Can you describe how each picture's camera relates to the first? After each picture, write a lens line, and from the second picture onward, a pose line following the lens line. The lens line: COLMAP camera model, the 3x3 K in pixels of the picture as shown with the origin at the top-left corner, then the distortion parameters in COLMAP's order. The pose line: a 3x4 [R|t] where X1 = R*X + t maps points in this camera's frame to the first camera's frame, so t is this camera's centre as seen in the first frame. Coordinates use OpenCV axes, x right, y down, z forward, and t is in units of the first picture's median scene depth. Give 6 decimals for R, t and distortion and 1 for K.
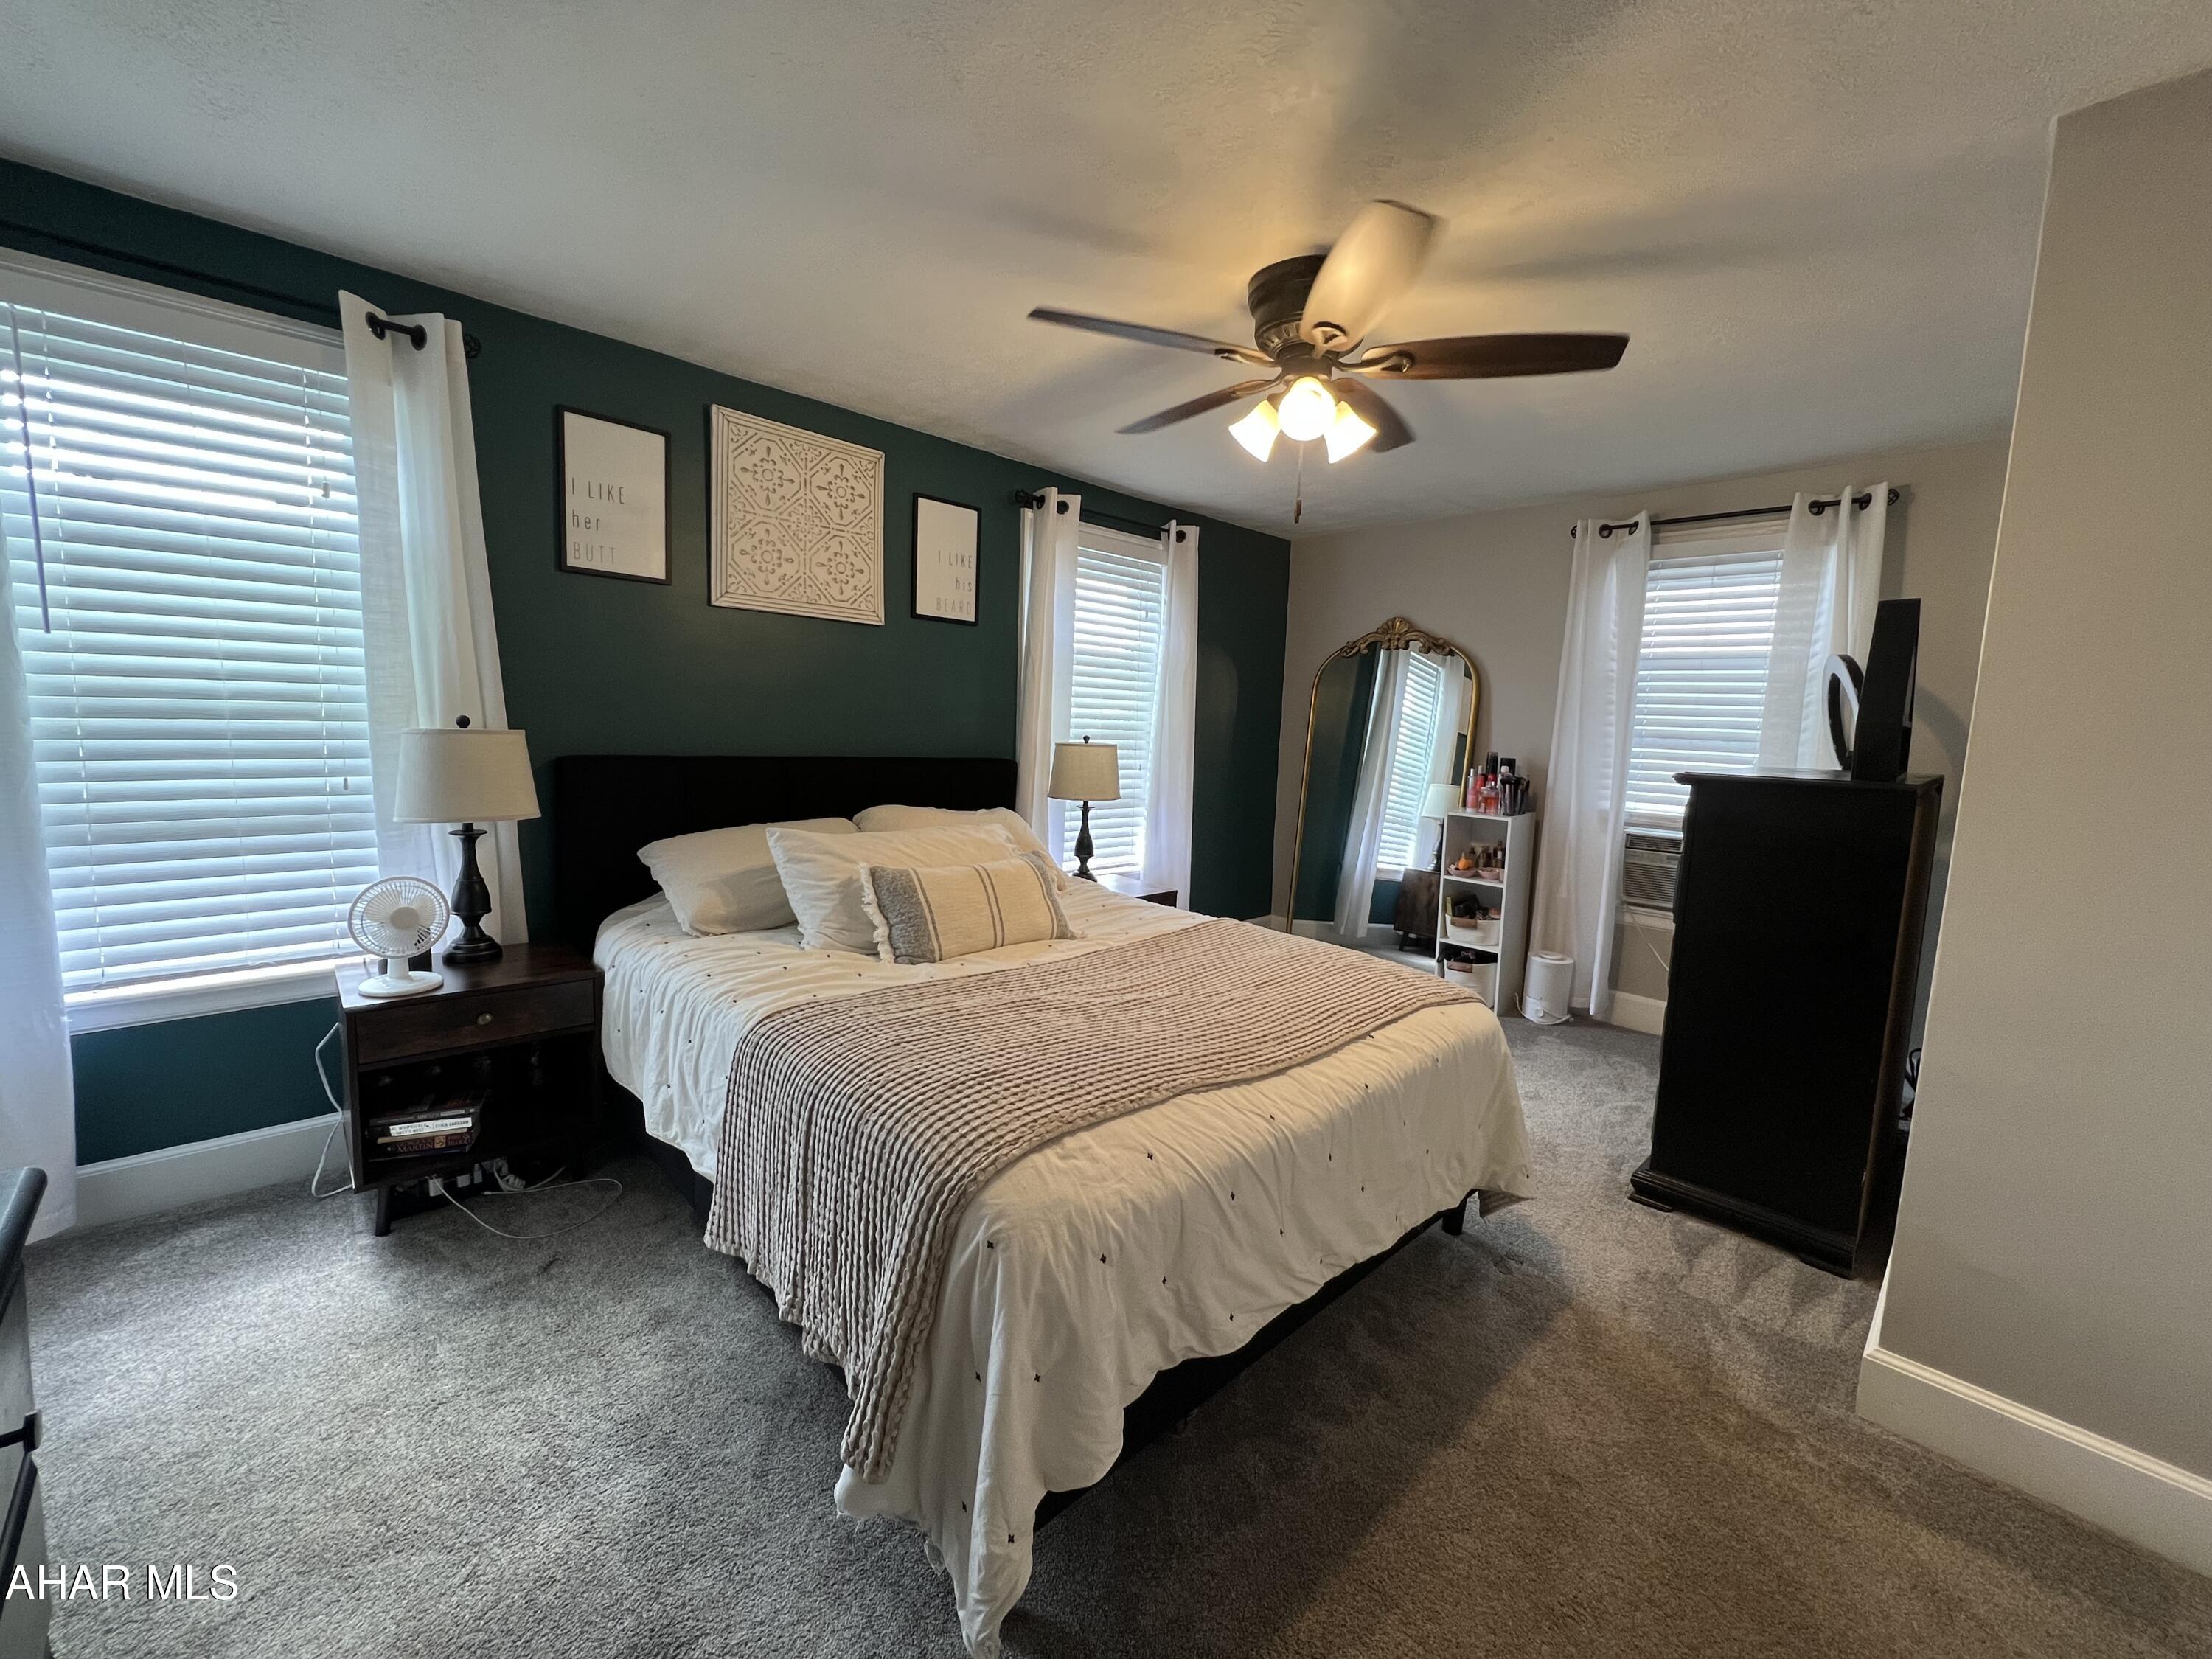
lens RADIAL K [[880.6, 0, 1108.3], [0, 880.6, 821.8], [0, 0, 1]] dist [-0.001982, -0.000008]
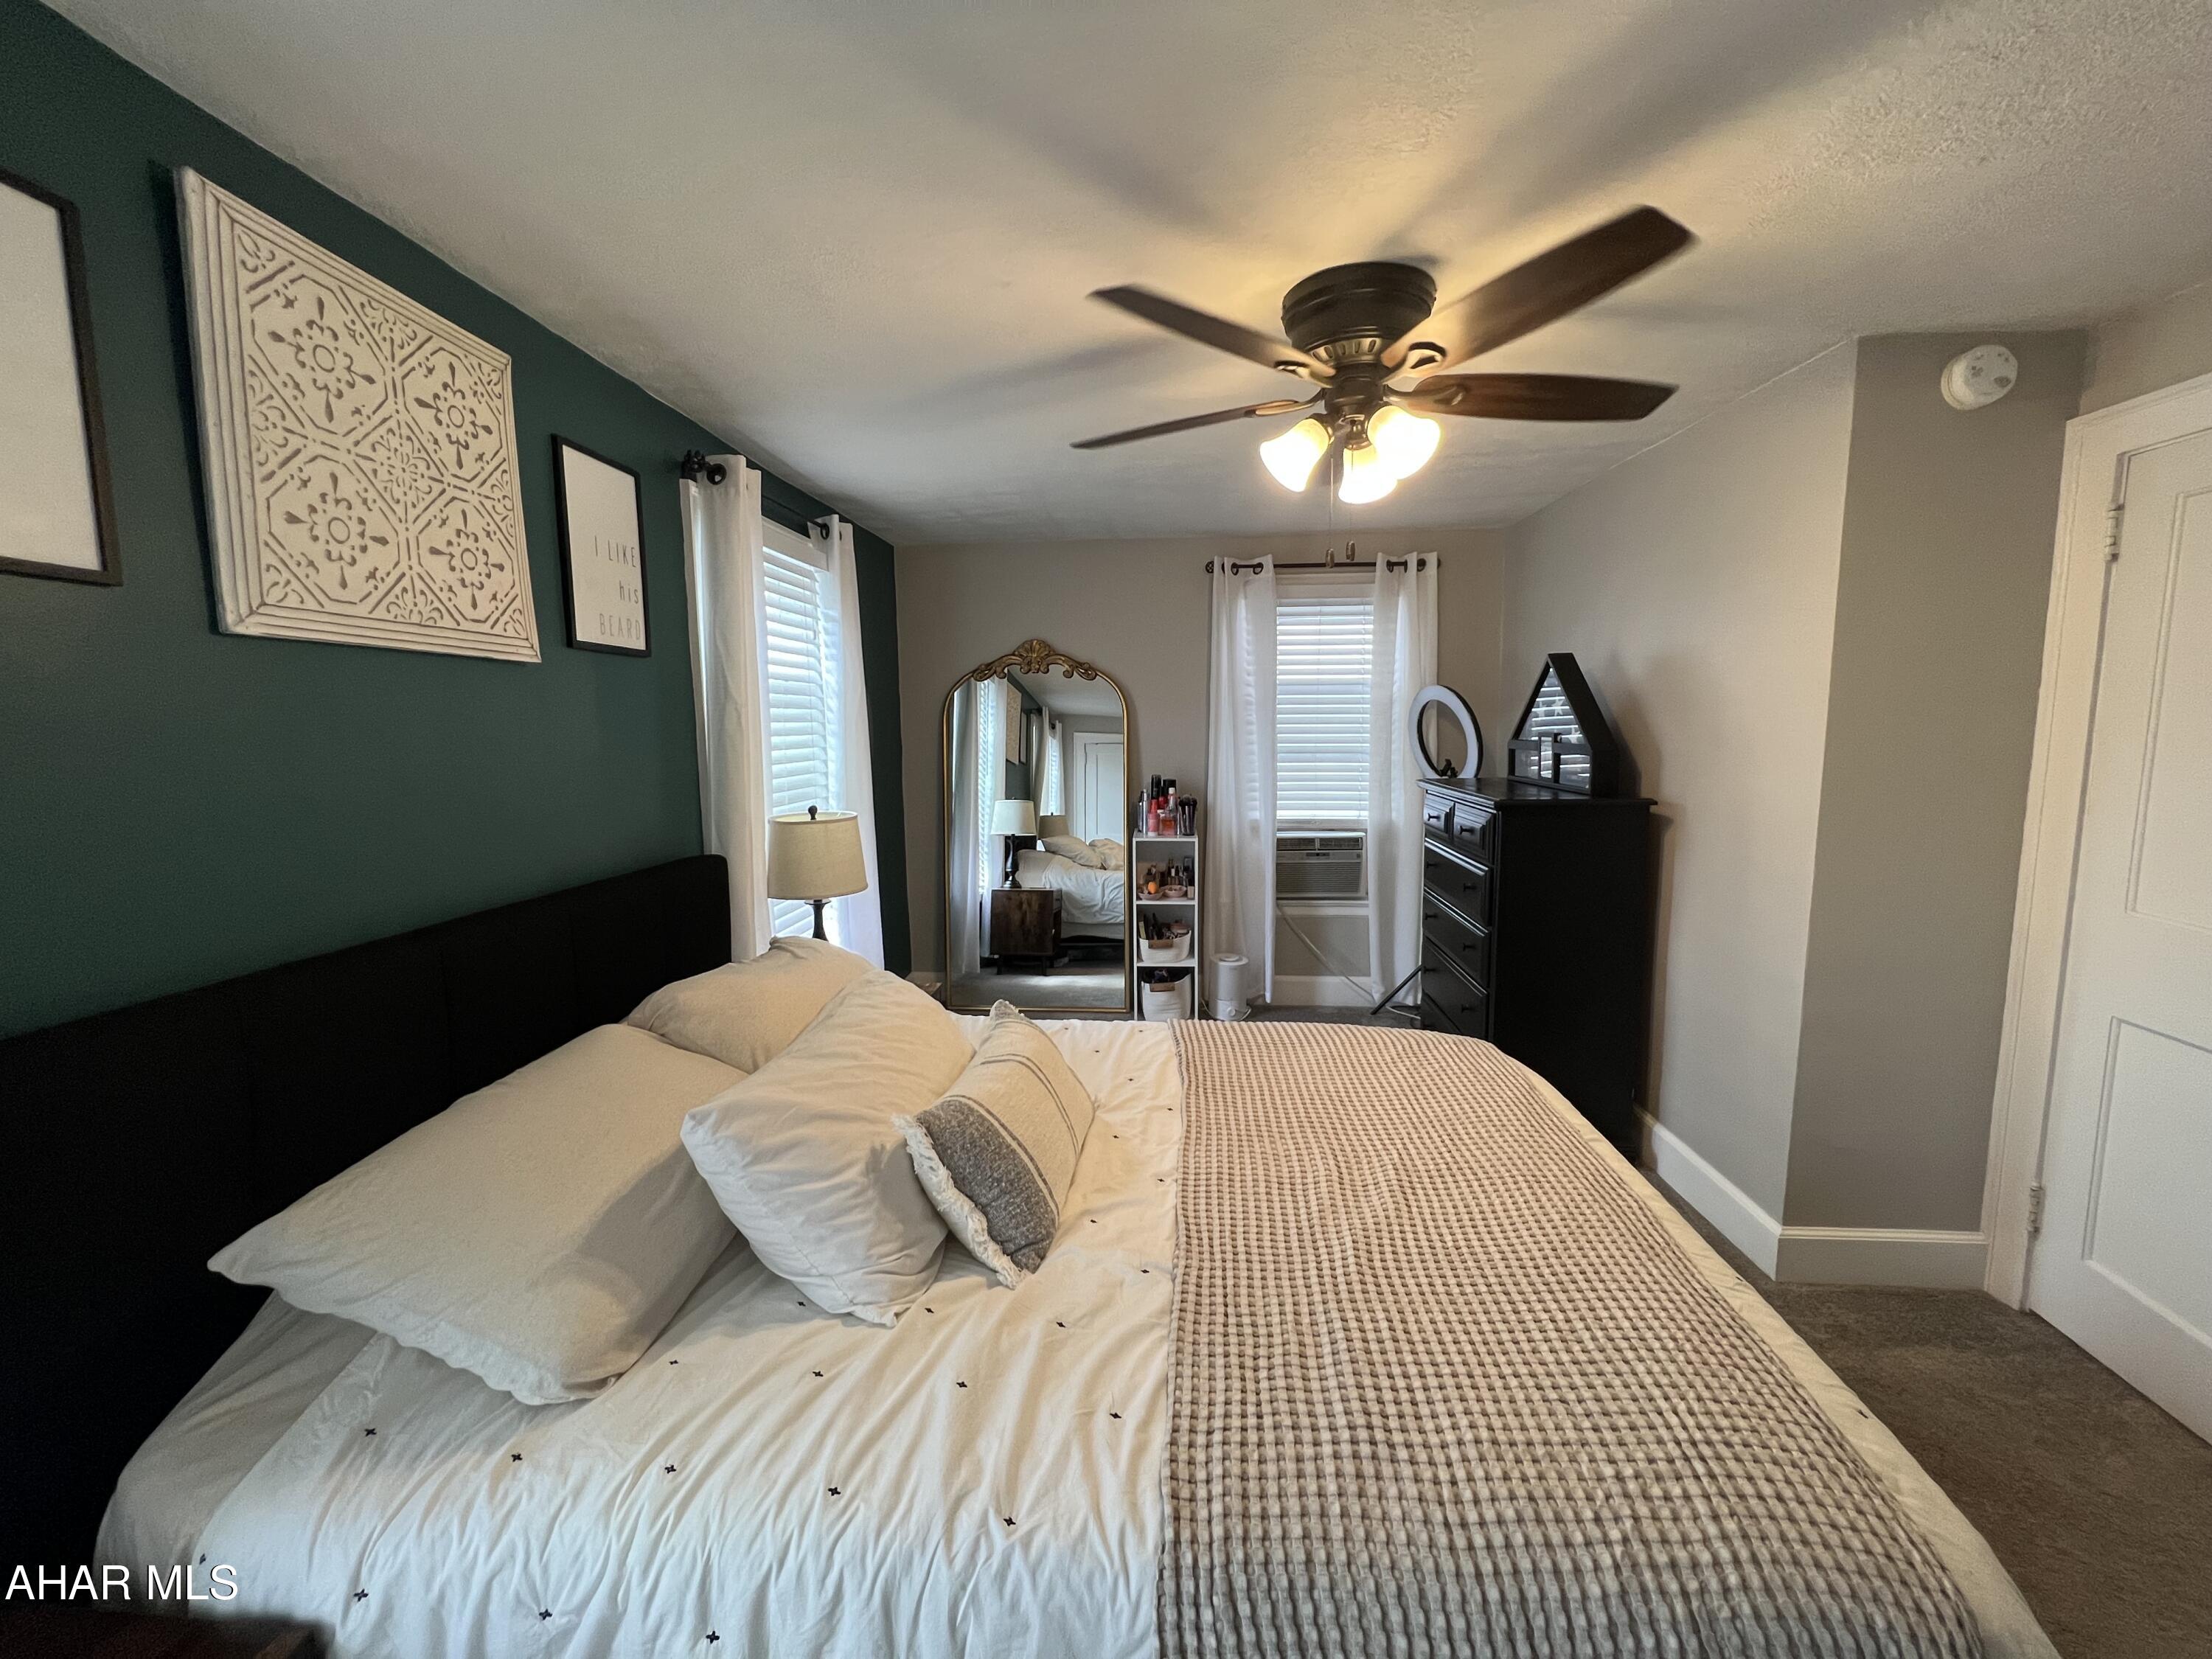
lens RADIAL K [[880.6, 0, 1110.7], [0, 880.6, 817.6], [0, 0, 1]] dist [-0.001982, -0.000008]
pose [[0.745311, -0.120139, 0.655803, -0.363672], [0.119931, 0.991744, 0.045382, -0.105461], [-0.655841, 0.044828, 0.753567, 0.333076]]
